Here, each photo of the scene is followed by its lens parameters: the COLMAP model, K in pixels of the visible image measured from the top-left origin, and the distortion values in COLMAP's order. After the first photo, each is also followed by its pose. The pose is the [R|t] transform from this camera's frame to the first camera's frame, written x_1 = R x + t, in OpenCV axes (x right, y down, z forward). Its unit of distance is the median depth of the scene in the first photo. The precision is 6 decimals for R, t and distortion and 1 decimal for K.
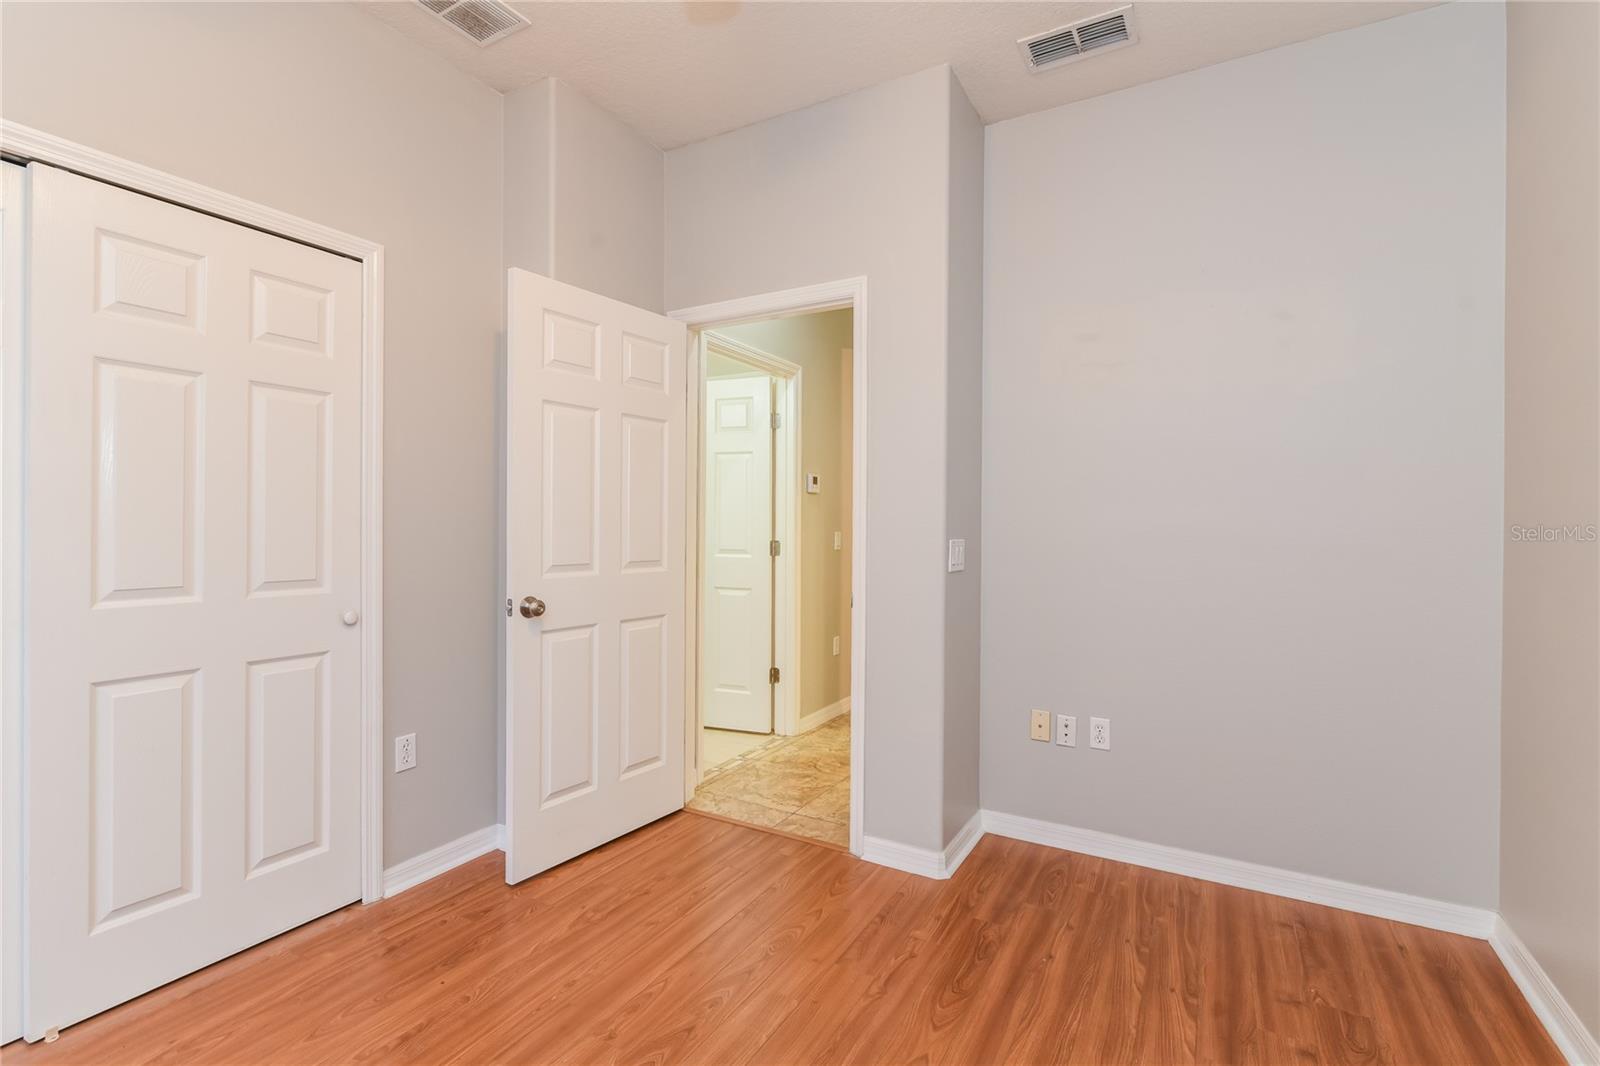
lens RADIAL K [[739.3, 0, 802.7], [0, 739.3, 530.5], [0, 0, 1]] dist [-0.002372, 0.000660]
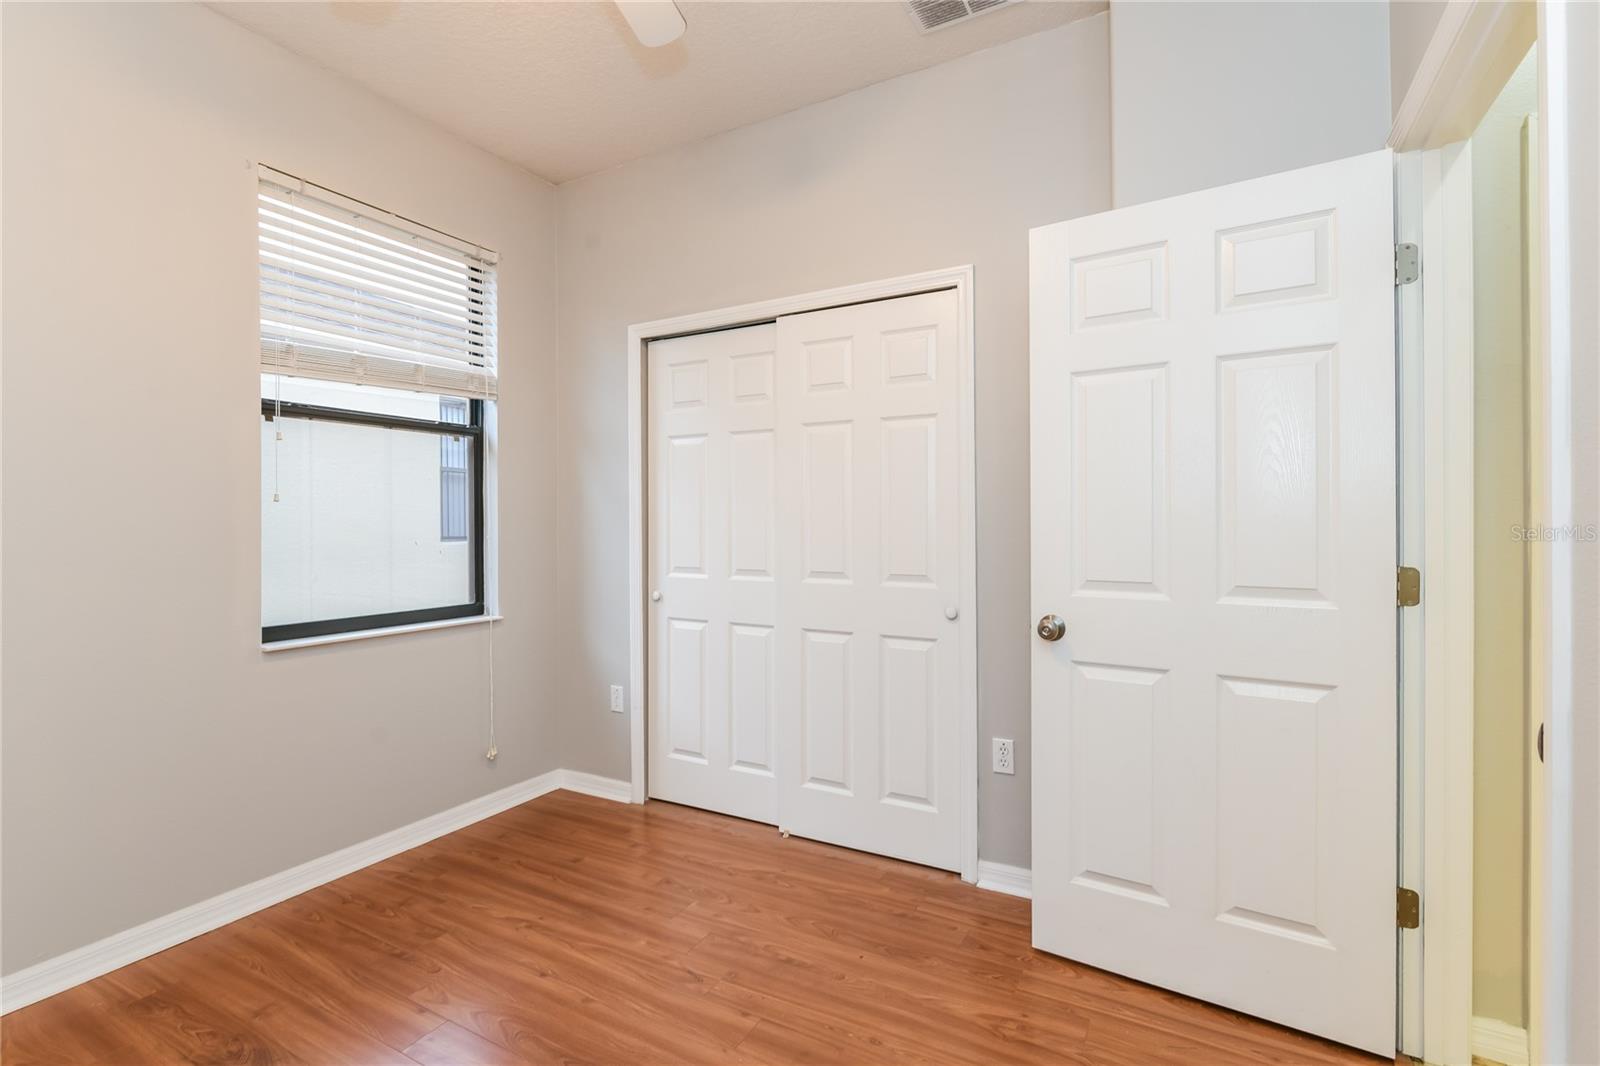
lens RADIAL K [[739.3, 0, 806.6], [0, 739.3, 533.4], [0, 0, 1]] dist [-0.002372, 0.000660]
pose [[0.002253, 0.004049, -0.999989, 0.521026], [-0.003410, 0.999986, 0.004041, -0.005075], [0.999992, 0.003401, 0.002267, 0.822107]]
